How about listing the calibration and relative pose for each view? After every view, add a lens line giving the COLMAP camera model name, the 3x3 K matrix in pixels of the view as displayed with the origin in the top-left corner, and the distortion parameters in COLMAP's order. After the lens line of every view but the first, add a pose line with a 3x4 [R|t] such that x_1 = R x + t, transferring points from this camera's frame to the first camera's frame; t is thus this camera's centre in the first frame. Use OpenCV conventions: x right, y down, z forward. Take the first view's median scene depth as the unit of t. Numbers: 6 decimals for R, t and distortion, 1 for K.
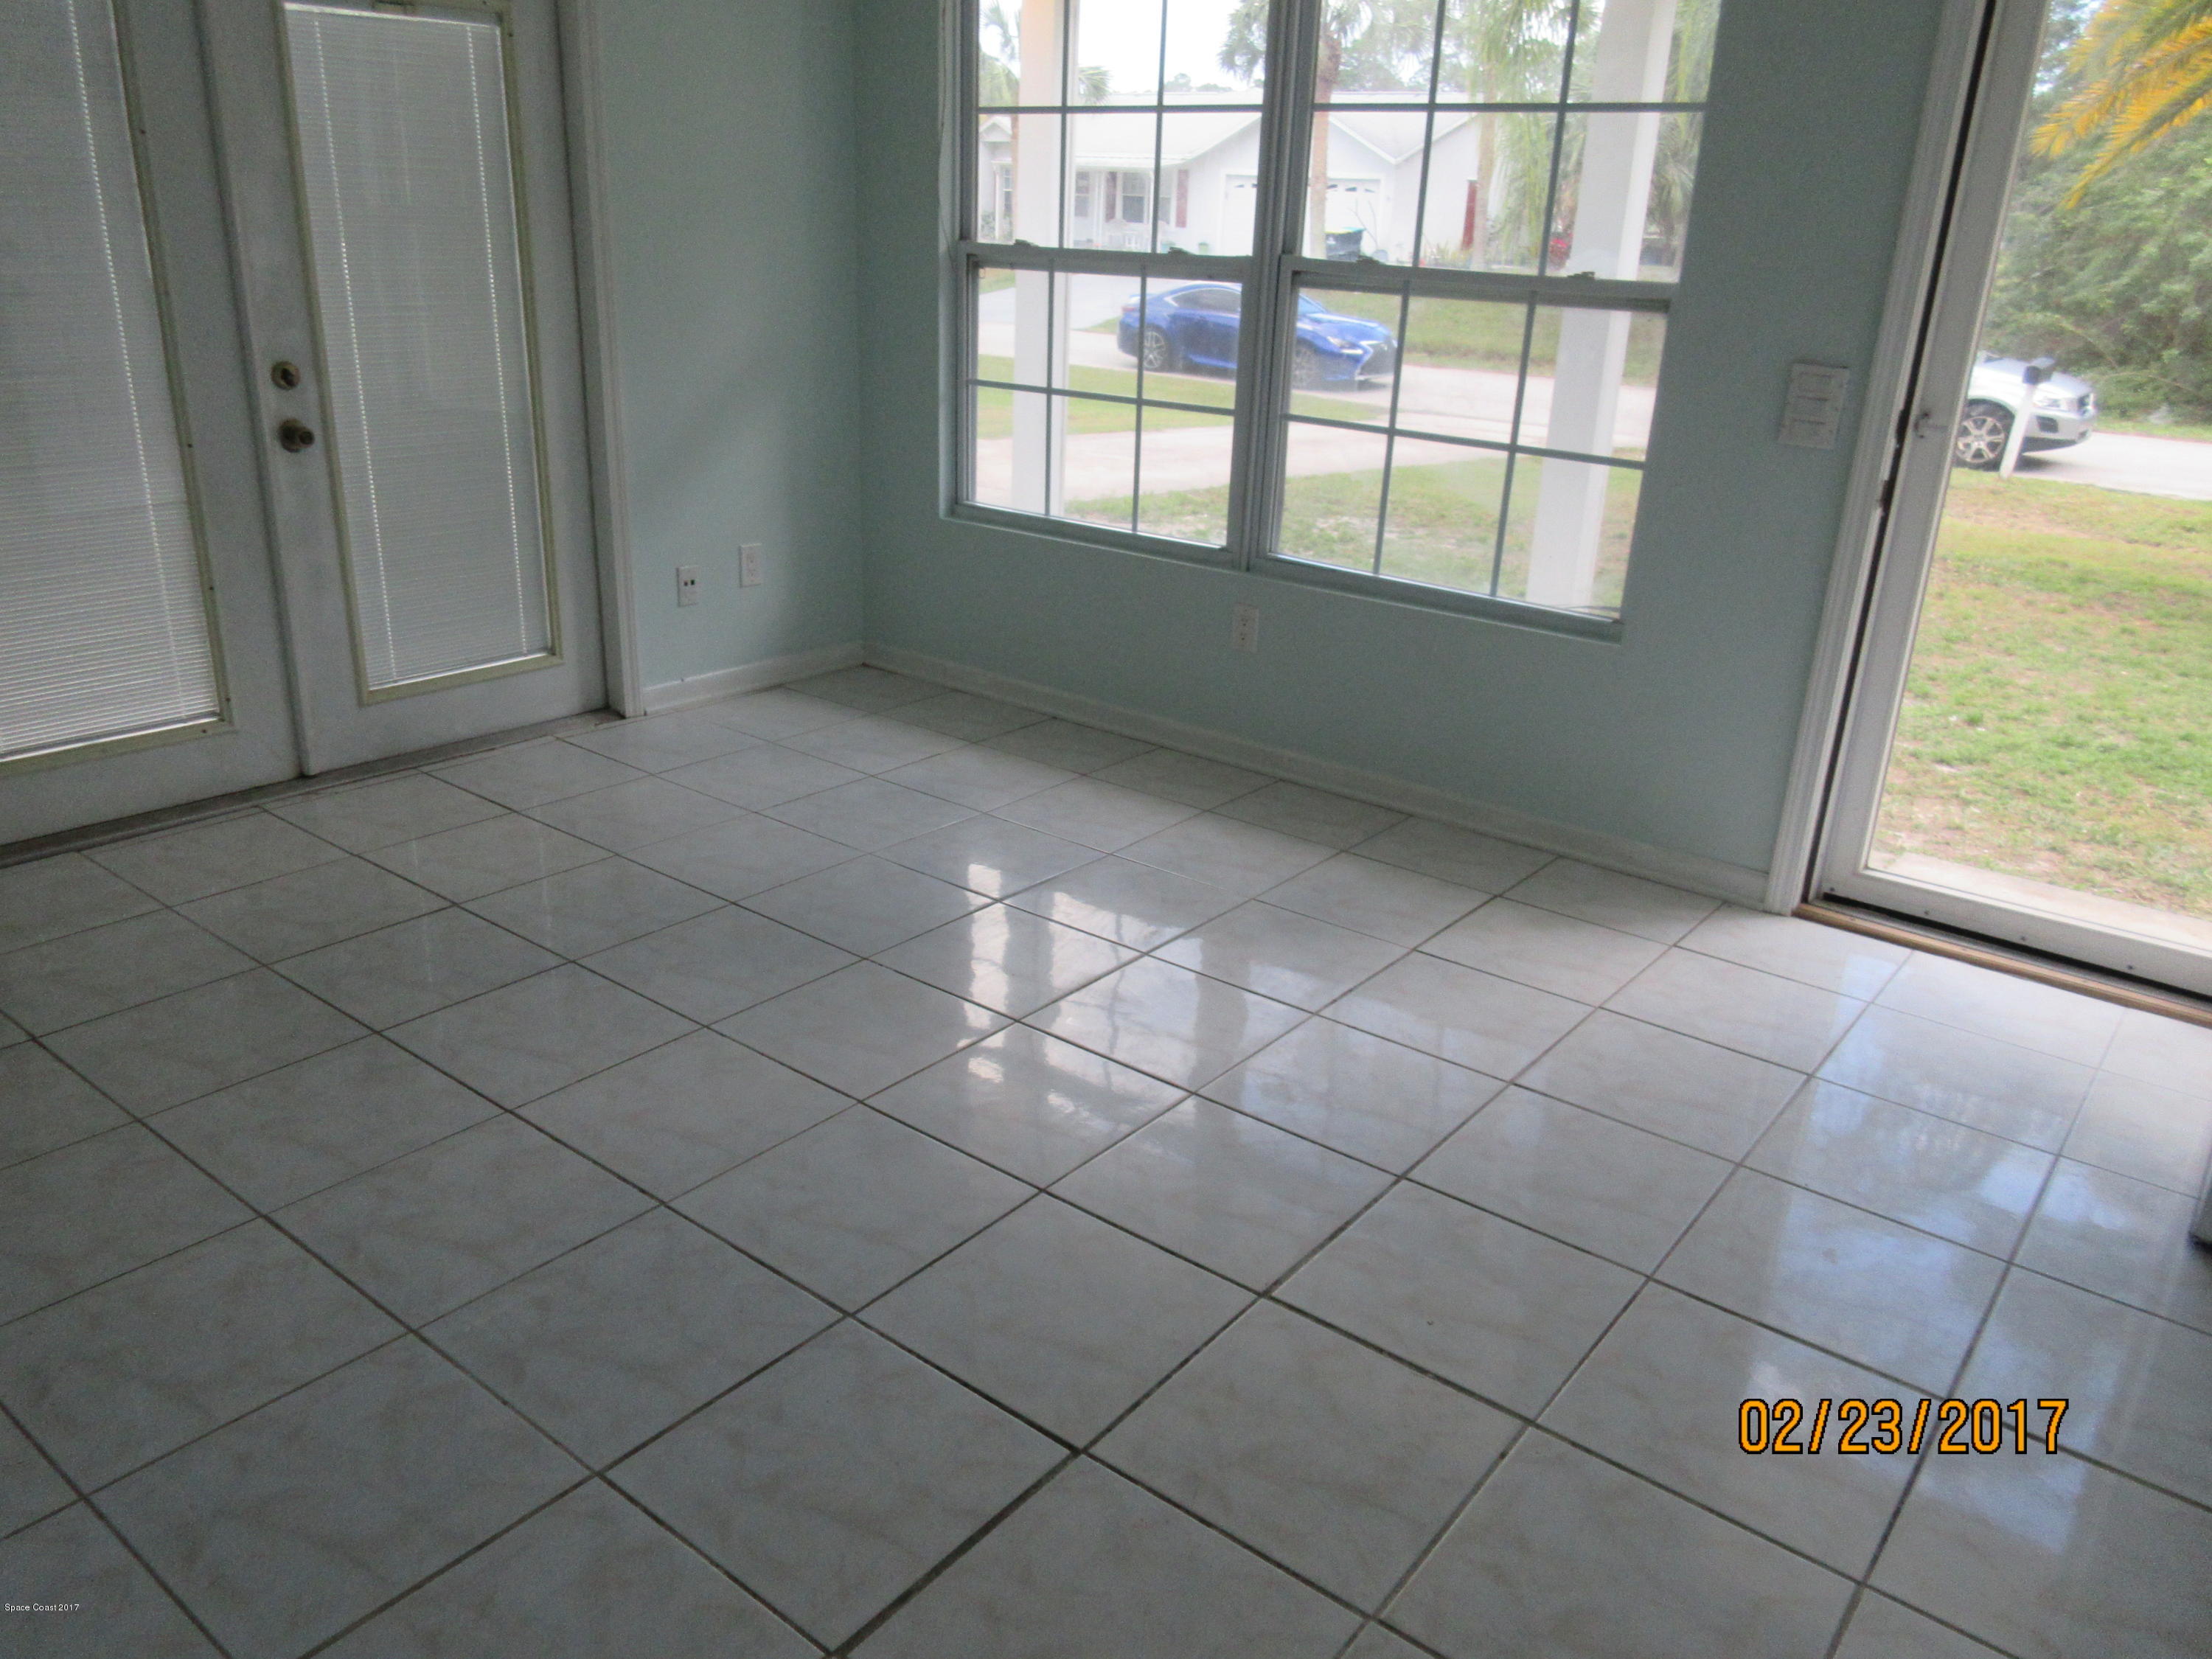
lens RADIAL K [[1623.9, 0, 1112.0], [0, 1623.9, 833.3], [0, 0, 1]] dist [-0.003790, -0.001308]
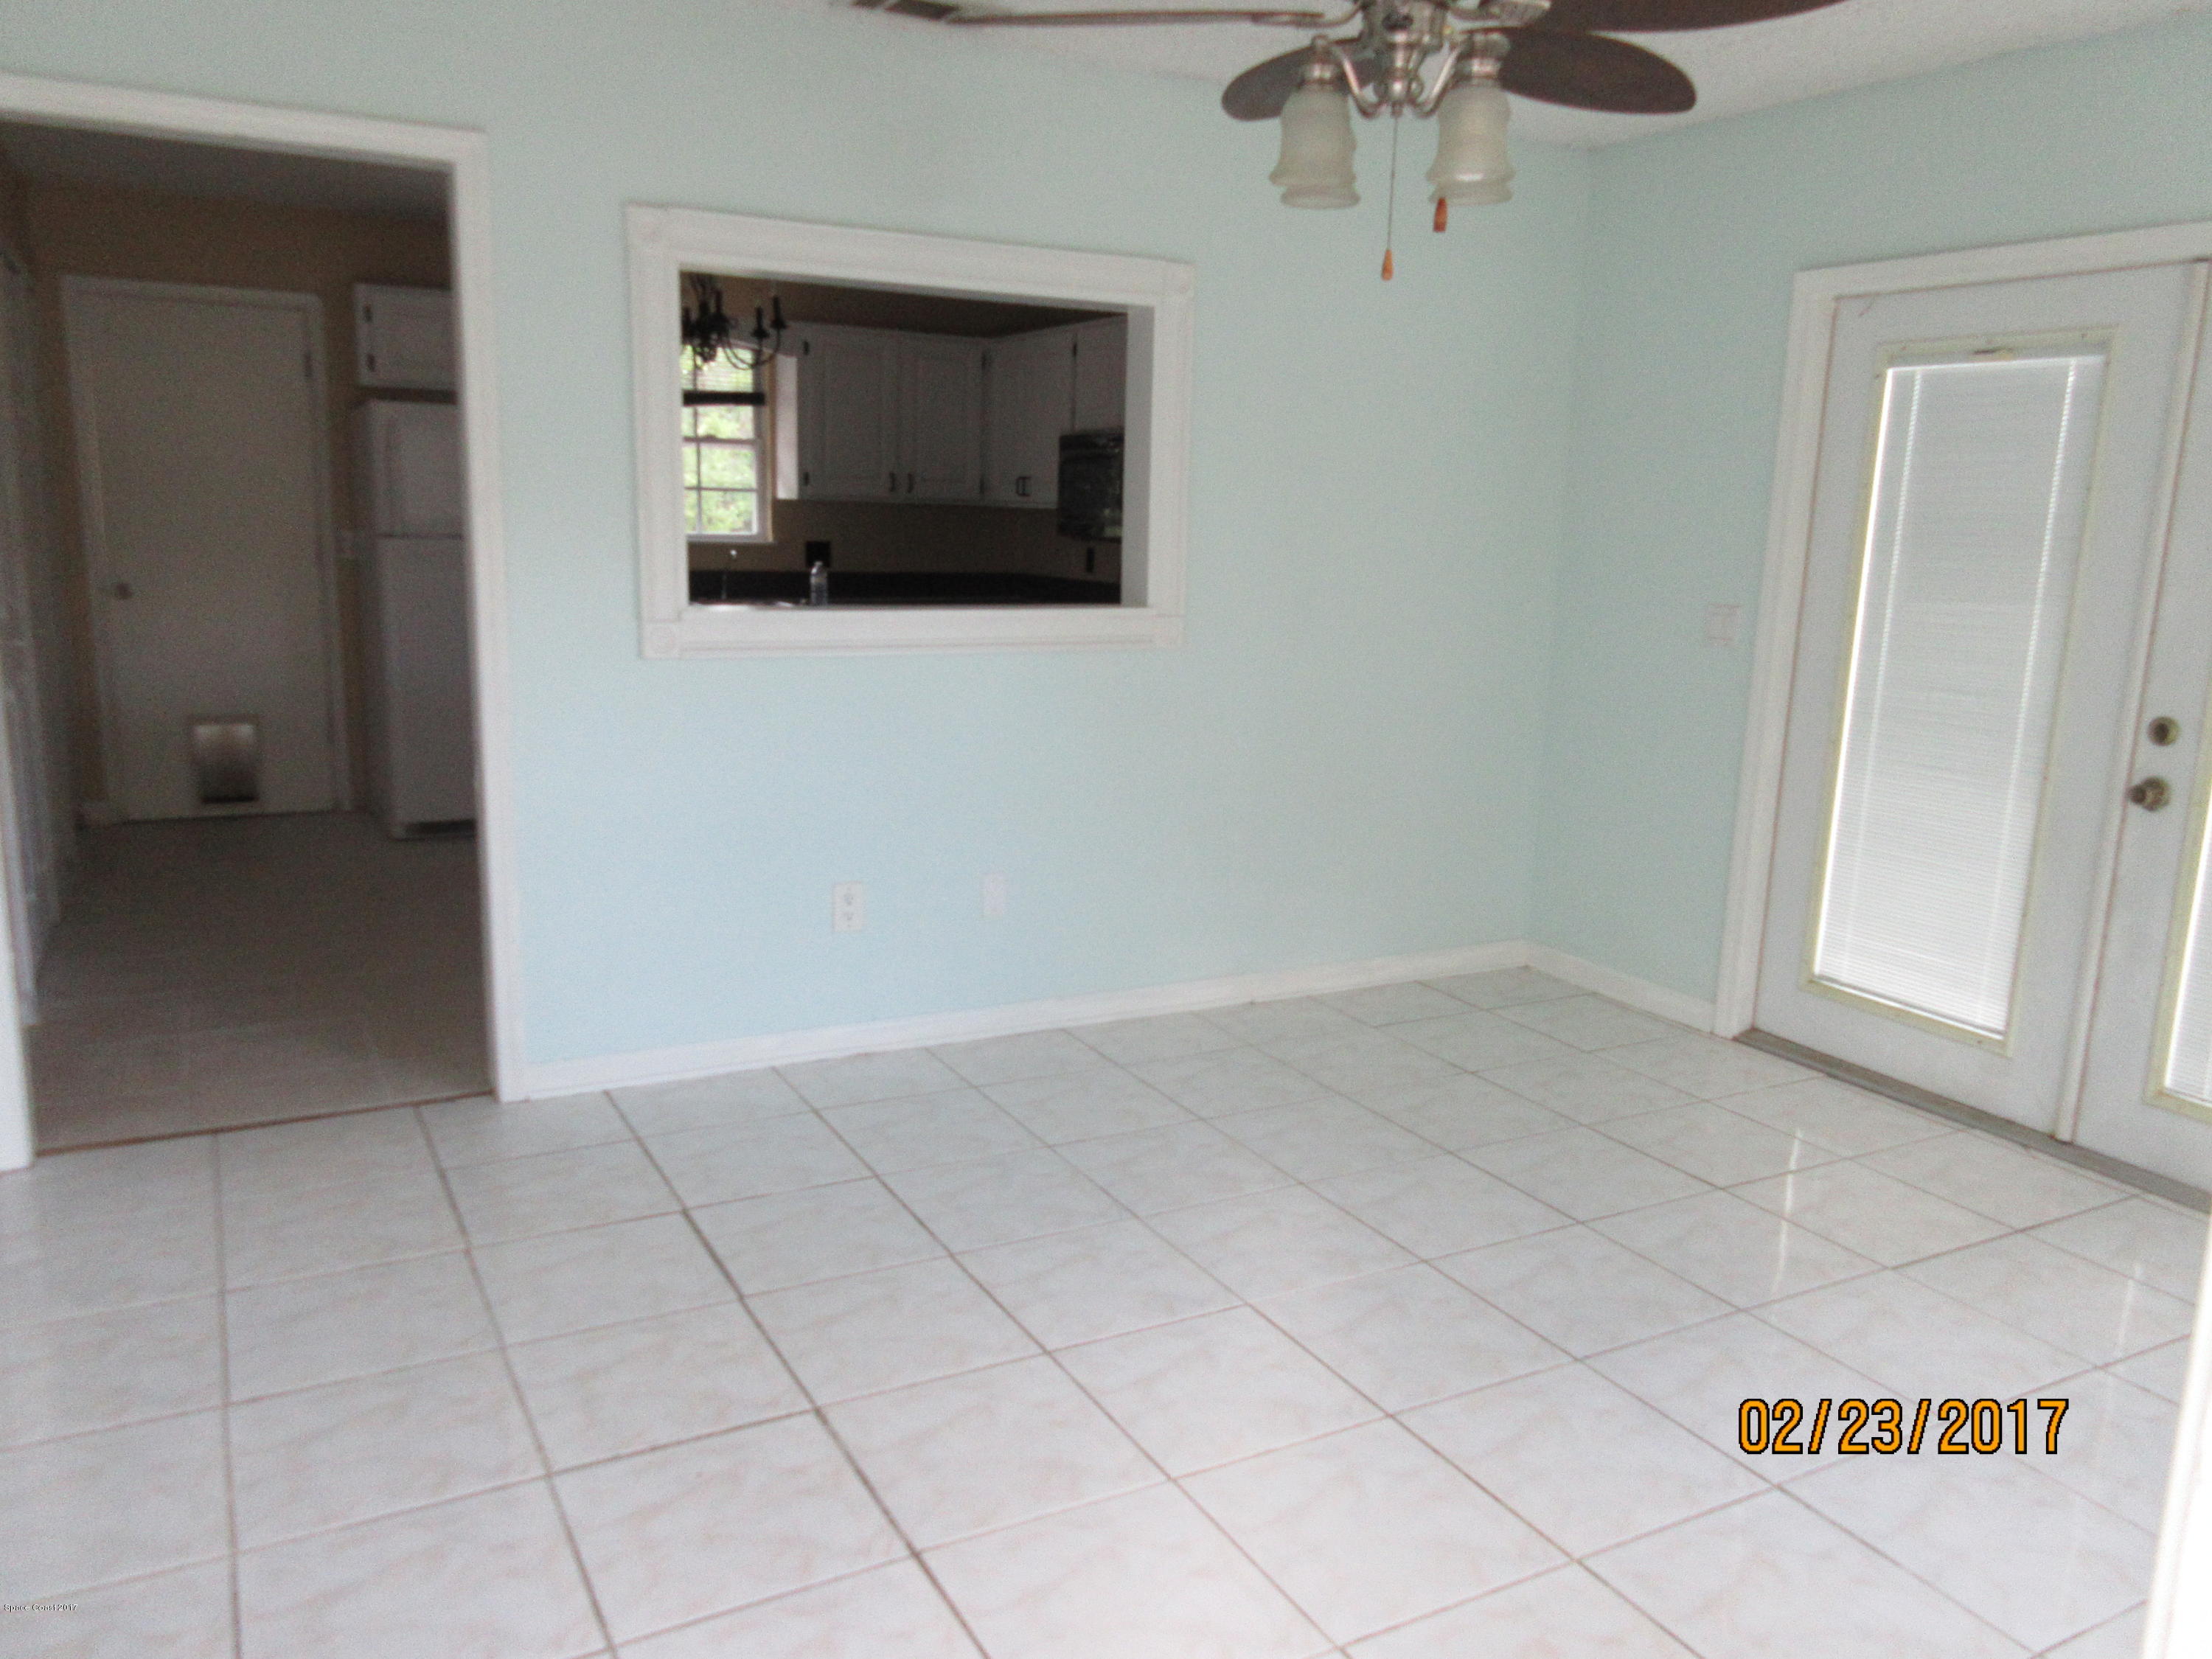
lens RADIAL K [[1623.9, 0, 1099.1], [0, 1623.9, 816.5], [0, 0, 1]] dist [-0.003790, -0.001308]
pose [[-0.389841, 0.121480, -0.912834, 0.416495], [-0.372975, 0.885489, 0.277126, -0.191888], [0.841970, 0.448500, -0.299891, 0.560299]]
